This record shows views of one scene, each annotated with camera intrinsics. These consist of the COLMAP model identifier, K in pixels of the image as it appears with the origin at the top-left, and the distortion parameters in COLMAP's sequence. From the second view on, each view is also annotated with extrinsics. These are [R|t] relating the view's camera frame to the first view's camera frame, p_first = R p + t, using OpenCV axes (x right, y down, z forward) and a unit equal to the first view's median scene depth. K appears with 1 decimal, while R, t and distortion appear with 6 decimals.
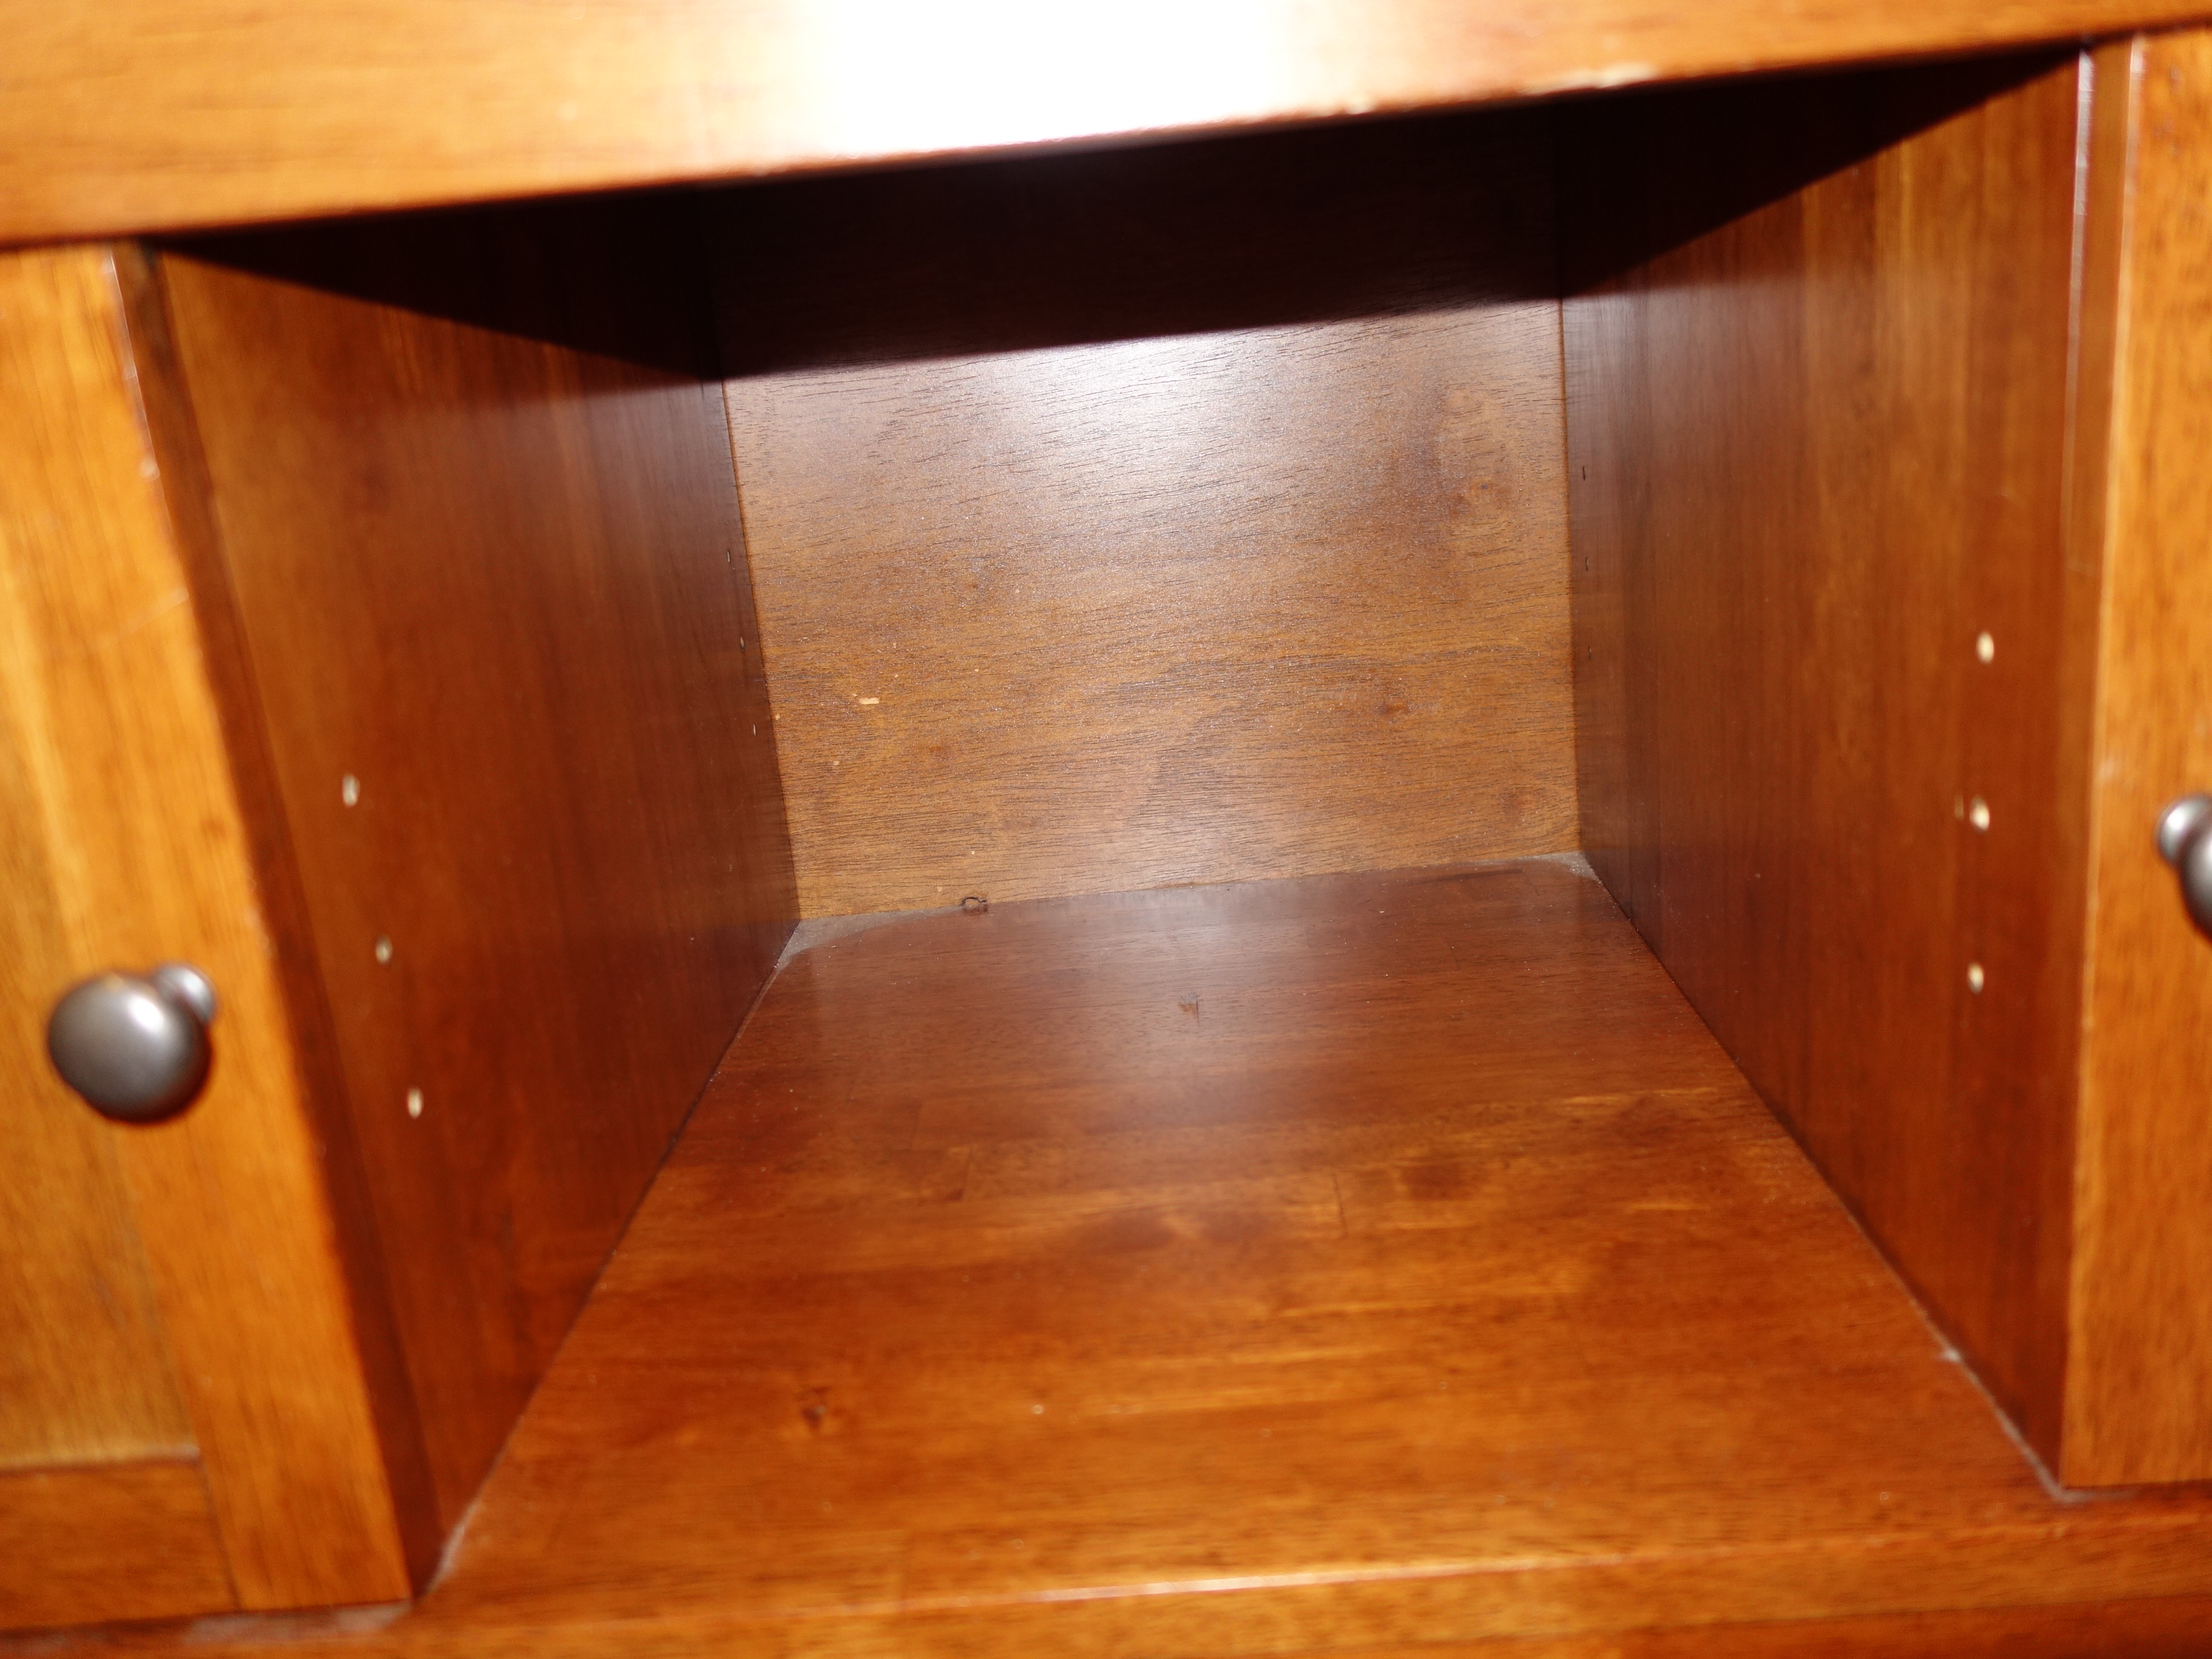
lens RADIAL K [[1951.0, 0, 1106.0], [0, 1951.0, 829.5], [0, 0, 1]] dist [0.008661, -0.004840]
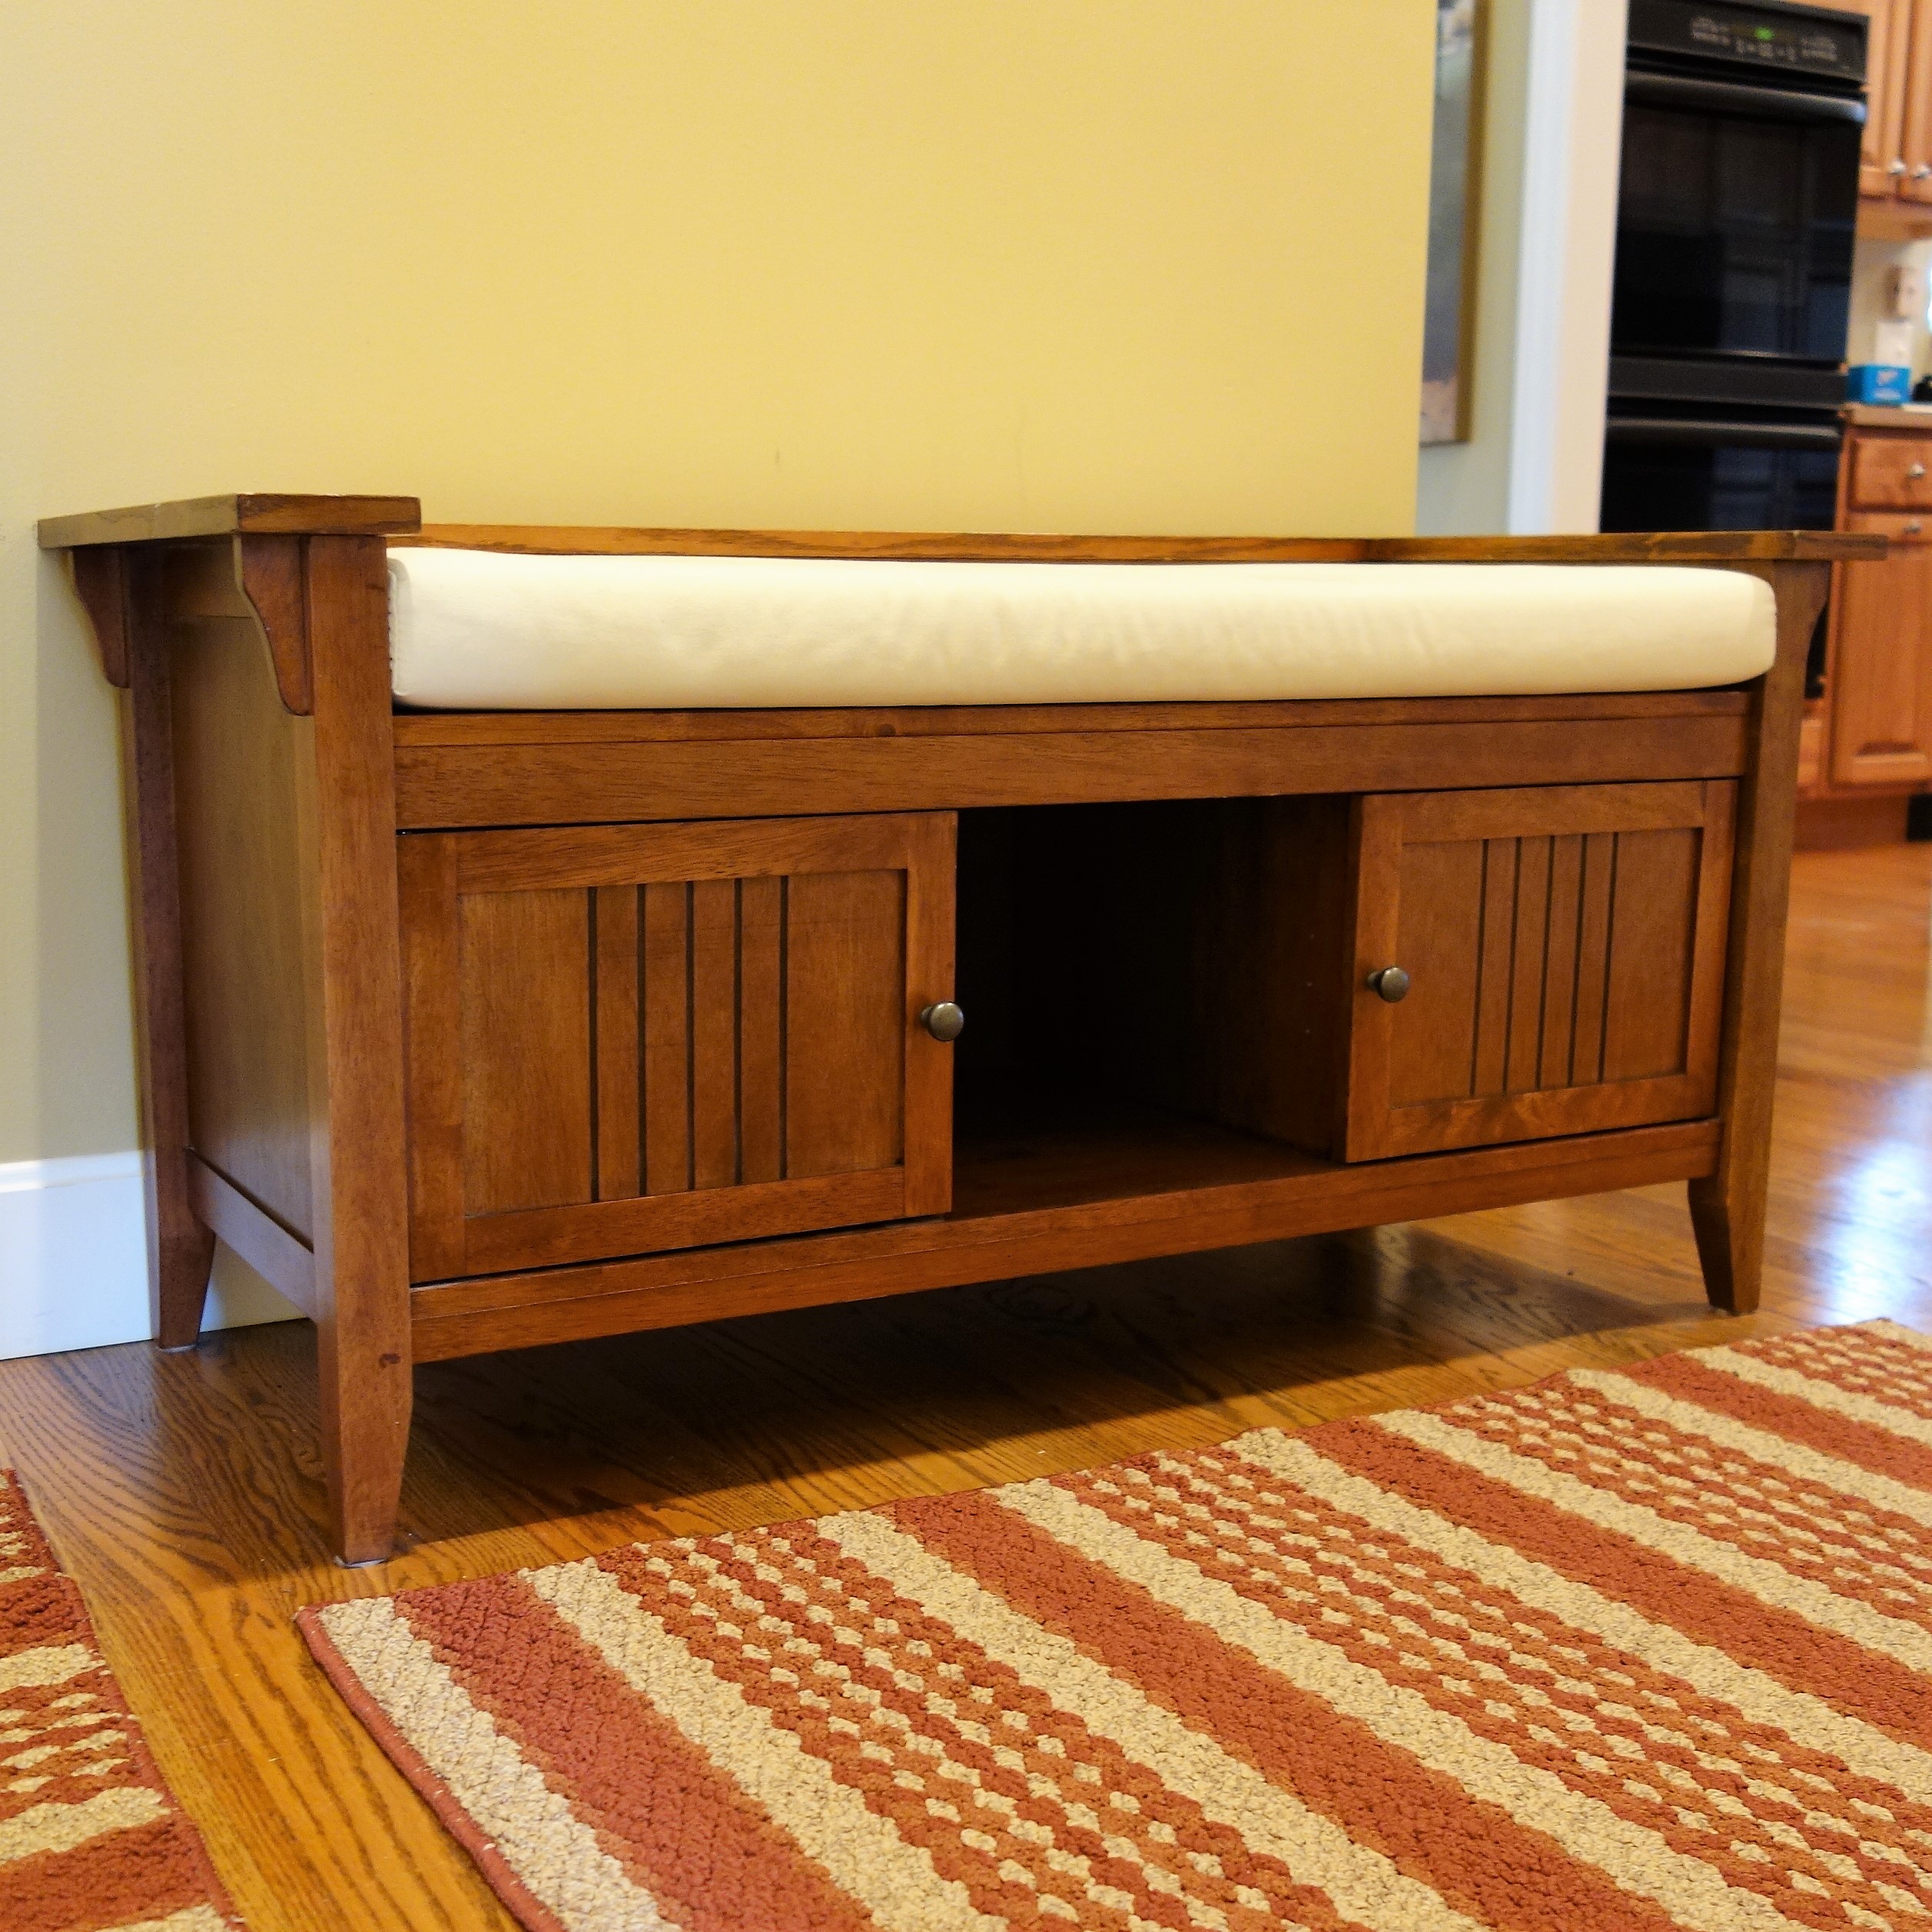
lens RADIAL K [[2477.4, 0, 883.4], [0, 2477.4, 1052.5], [0, 0, 1]] dist [0.005294, 0.022784]
pose [[0.866107, 0.008826, 0.499780, -2.668456], [0.046166, 0.994158, -0.097562, 0.559706], [-0.497722, 0.107572, 0.860640, -2.670907]]
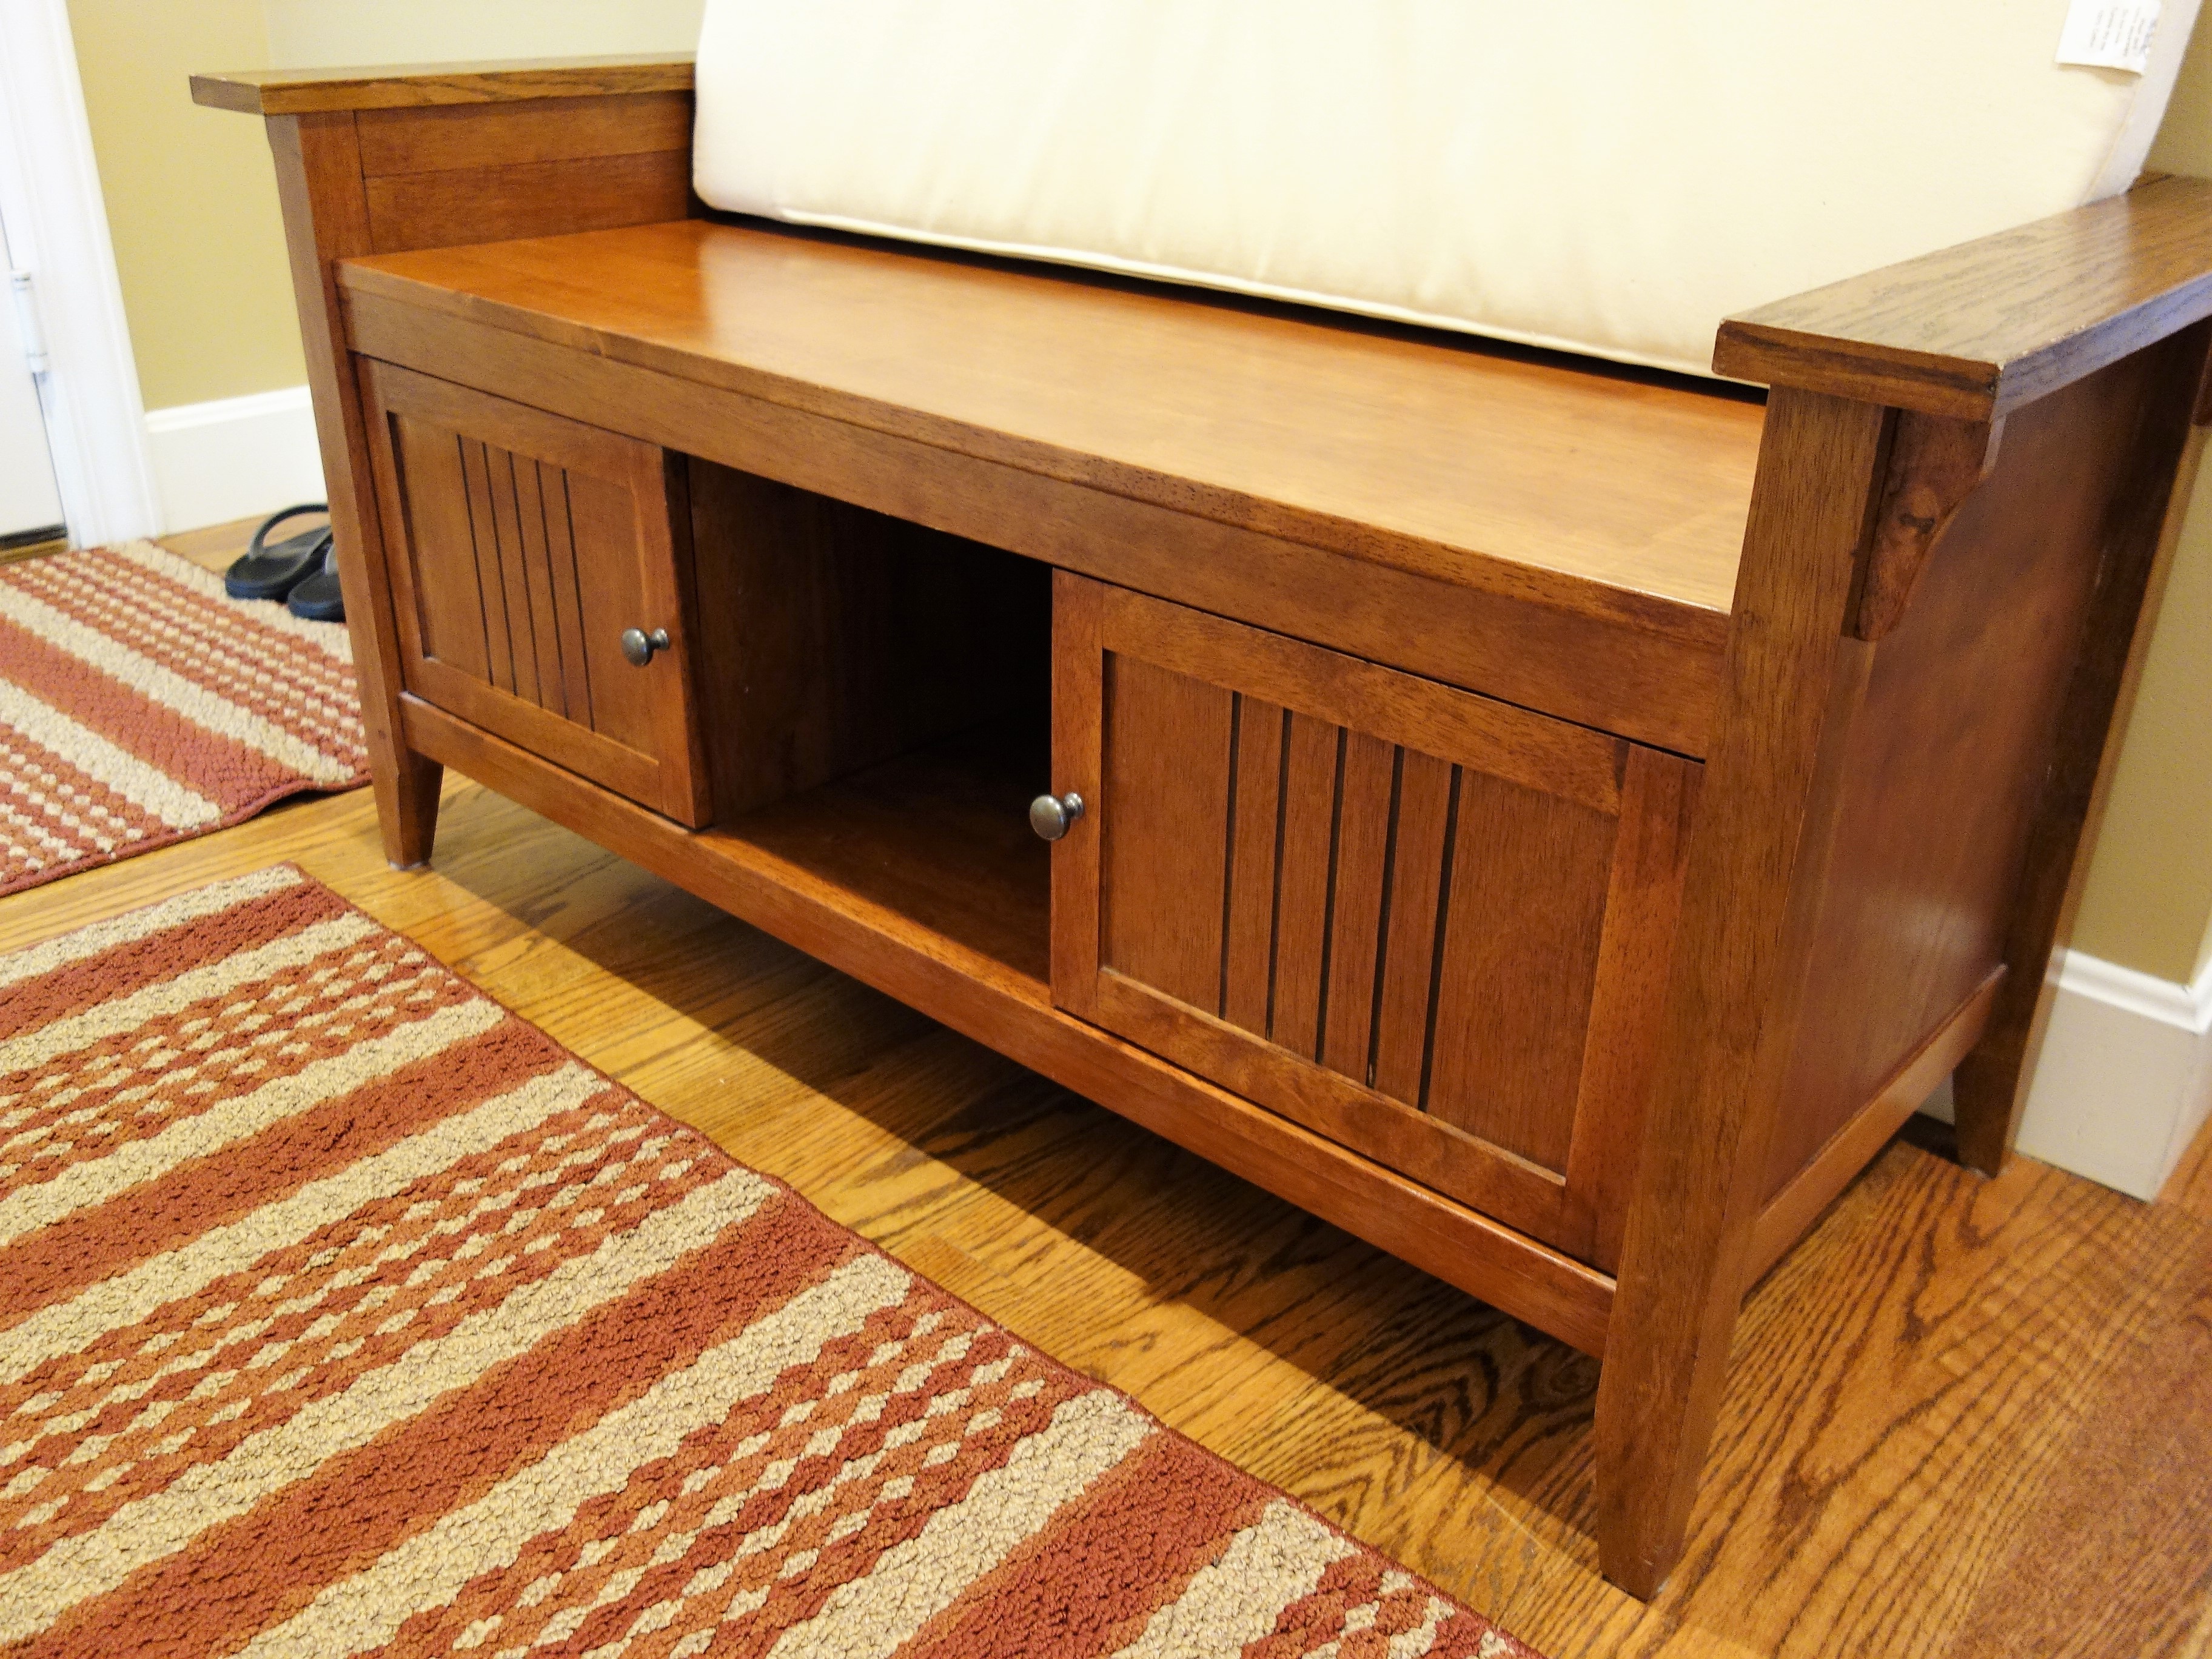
lens RADIAL K [[1951.0, 0, 1106.0], [0, 1951.0, 829.5], [0, 0, 1]] dist [0.008661, -0.004840]
pose [[0.754951, 0.380836, -0.533866, 2.089435], [-0.262864, 0.921568, 0.285683, -0.795117], [0.600792, -0.075343, 0.795847, -1.319235]]
